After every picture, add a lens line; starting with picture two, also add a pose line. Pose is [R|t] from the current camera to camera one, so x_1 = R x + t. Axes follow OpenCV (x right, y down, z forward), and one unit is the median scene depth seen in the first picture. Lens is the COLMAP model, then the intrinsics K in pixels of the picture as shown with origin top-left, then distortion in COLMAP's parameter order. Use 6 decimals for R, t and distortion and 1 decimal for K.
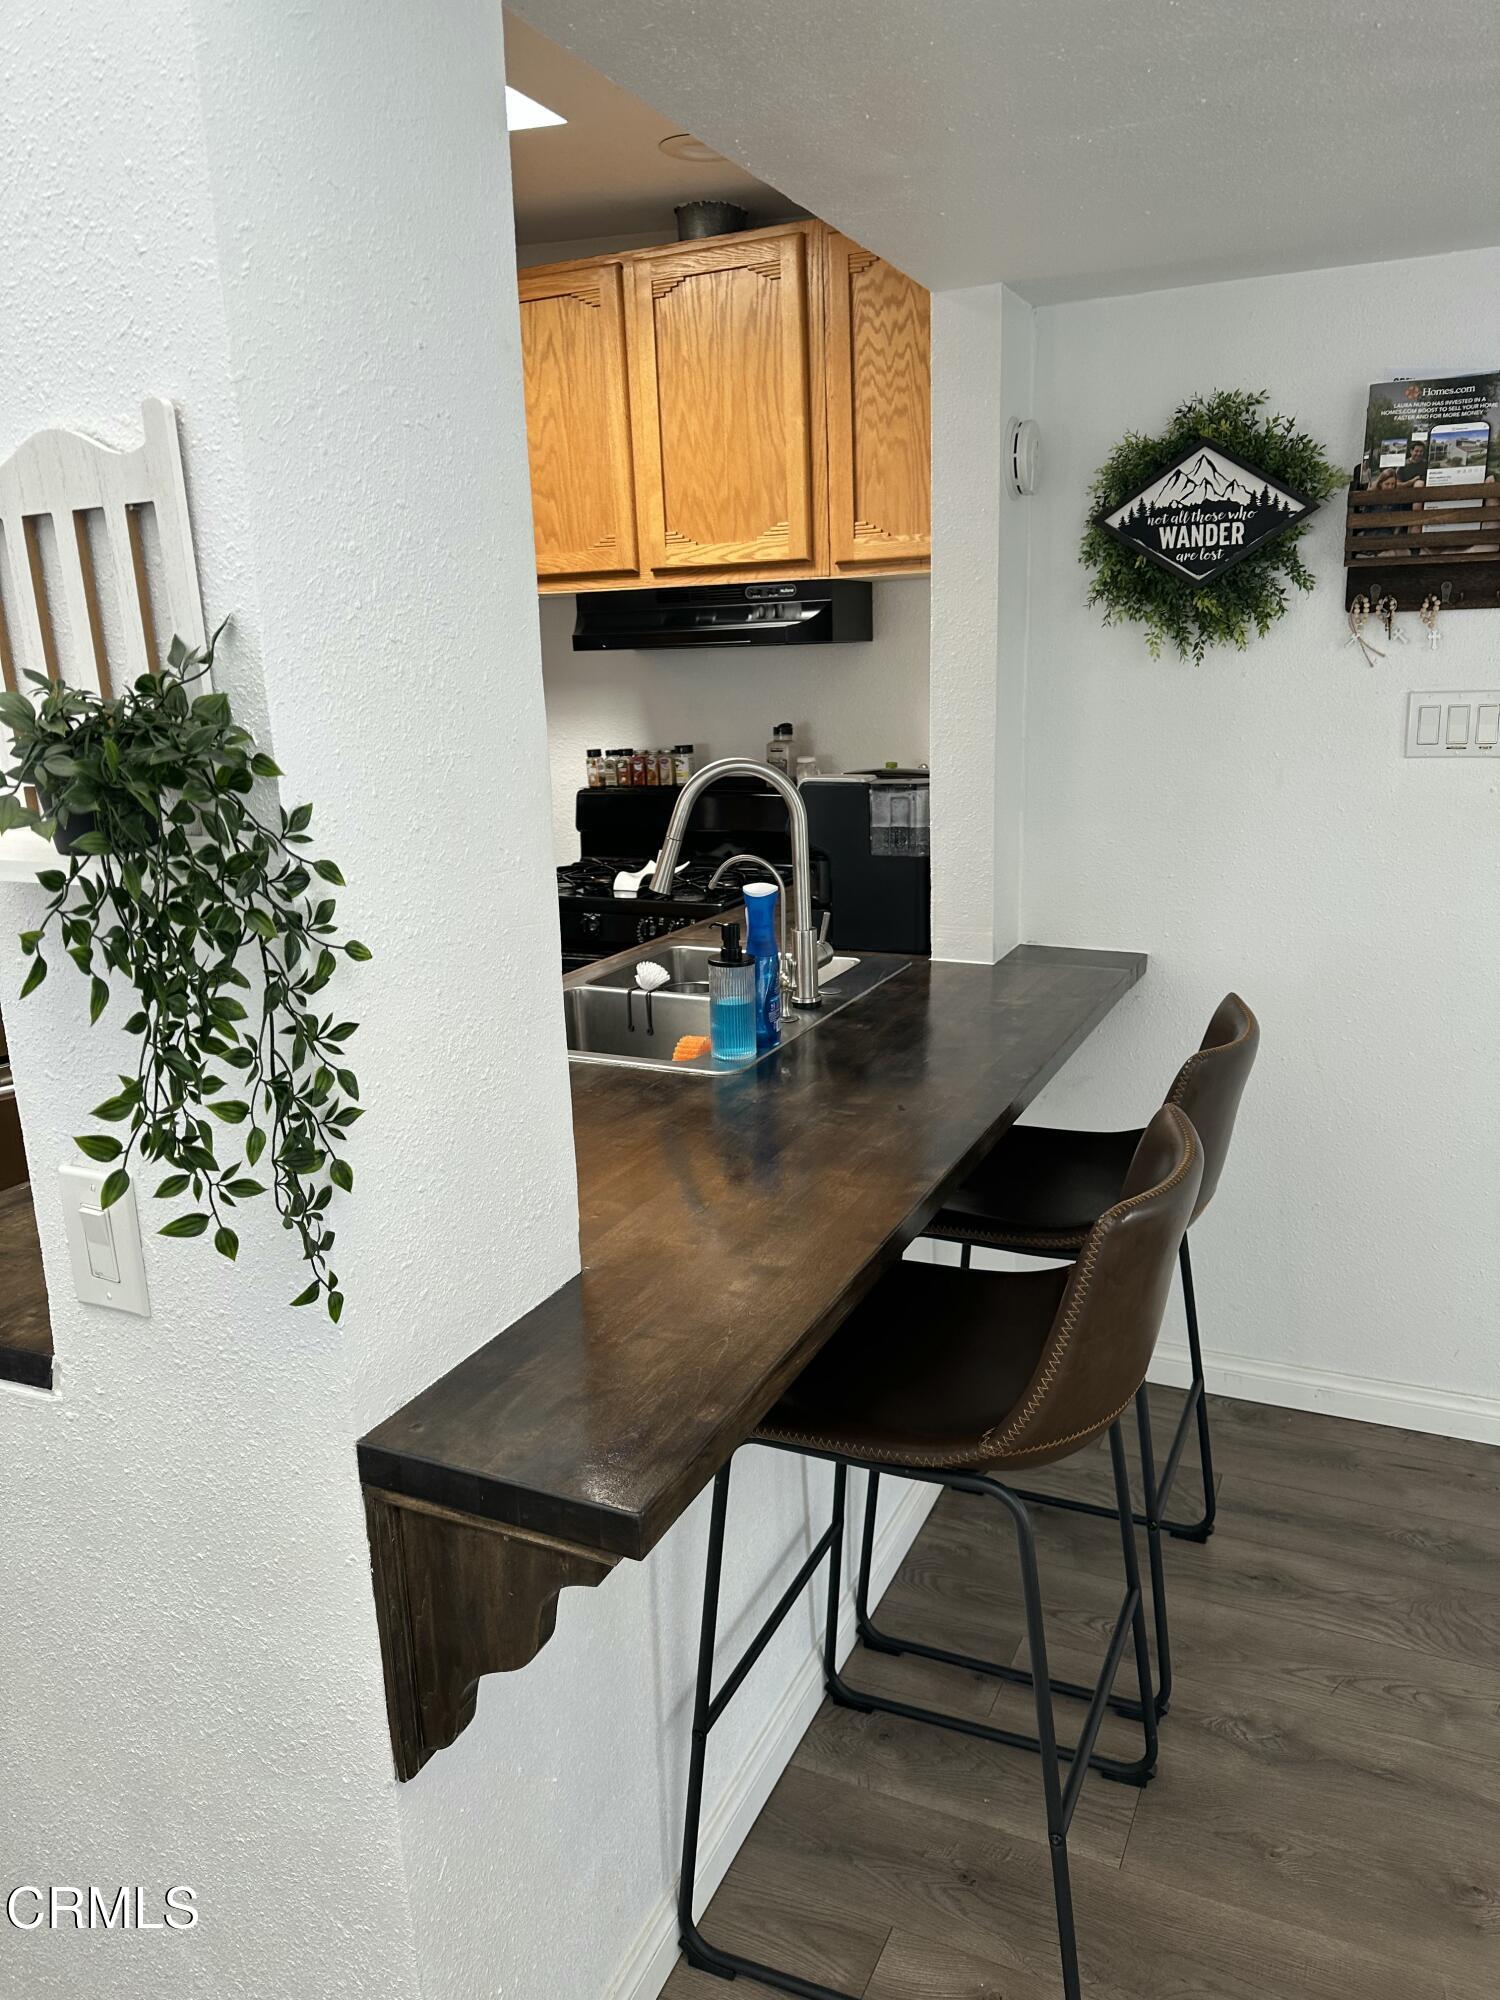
lens RADIAL K [[1412.2, 0, 753.4], [0, 1412.2, 986.9], [0, 0, 1]] dist [0.002811, -0.003254]
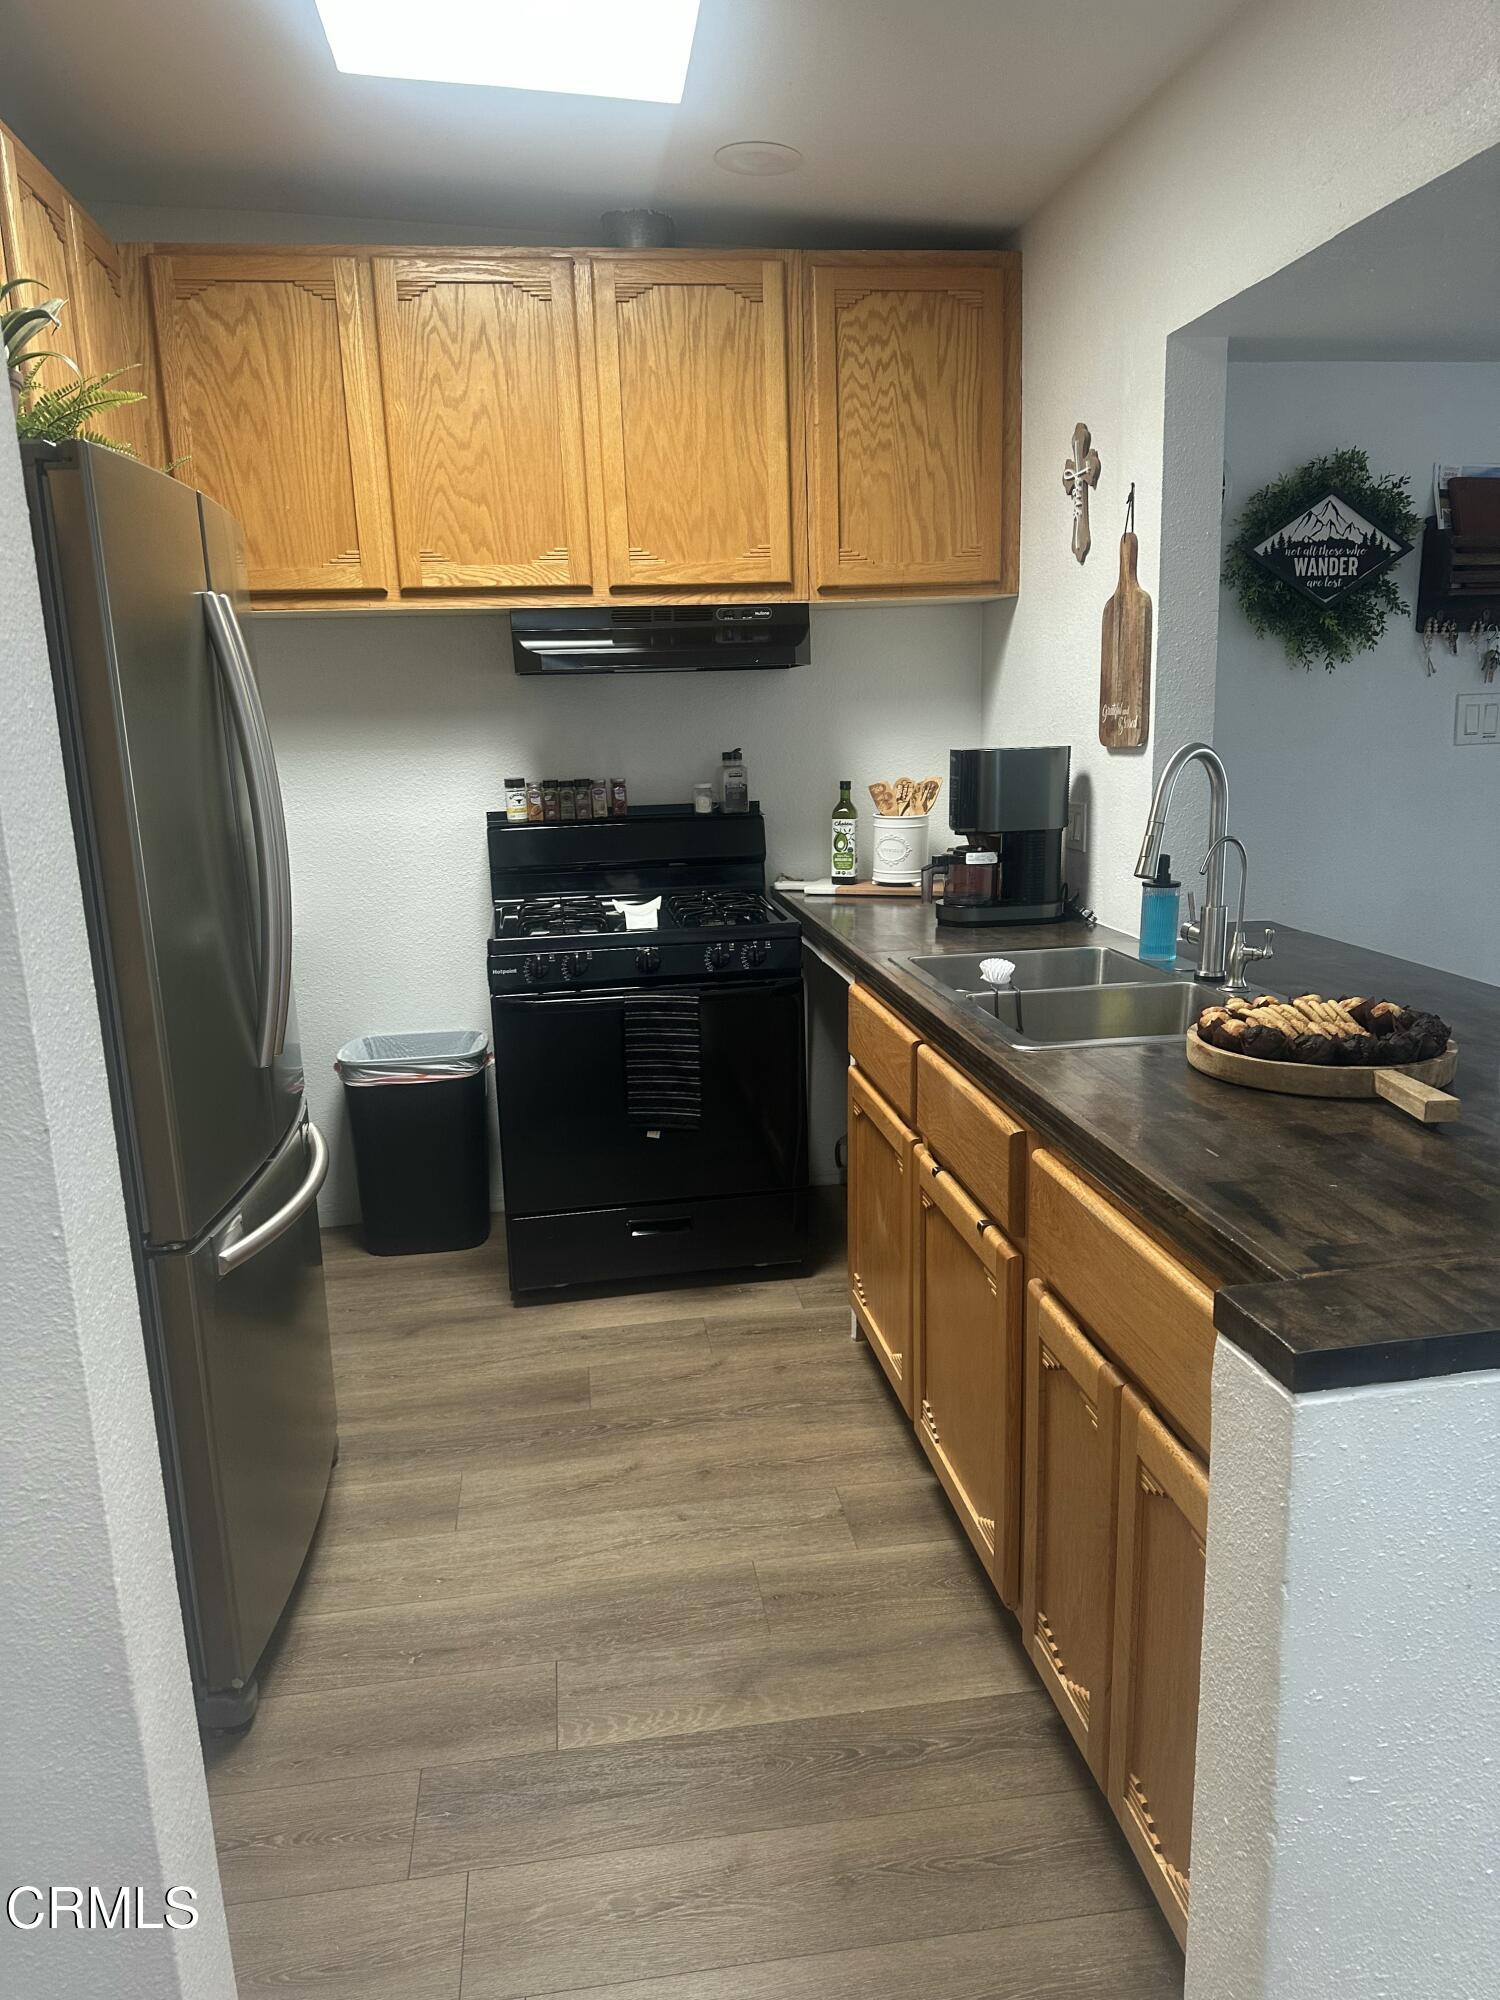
lens RADIAL K [[1412.2, 0, 751.1], [0, 1412.2, 1020.4], [0, 0, 1]] dist [0.002811, -0.003254]
pose [[0.844578, -0.108467, 0.524330, -0.572396], [0.125737, 0.992060, 0.002691, 0.001206], [-0.520459, 0.063655, 0.851511, 0.182992]]
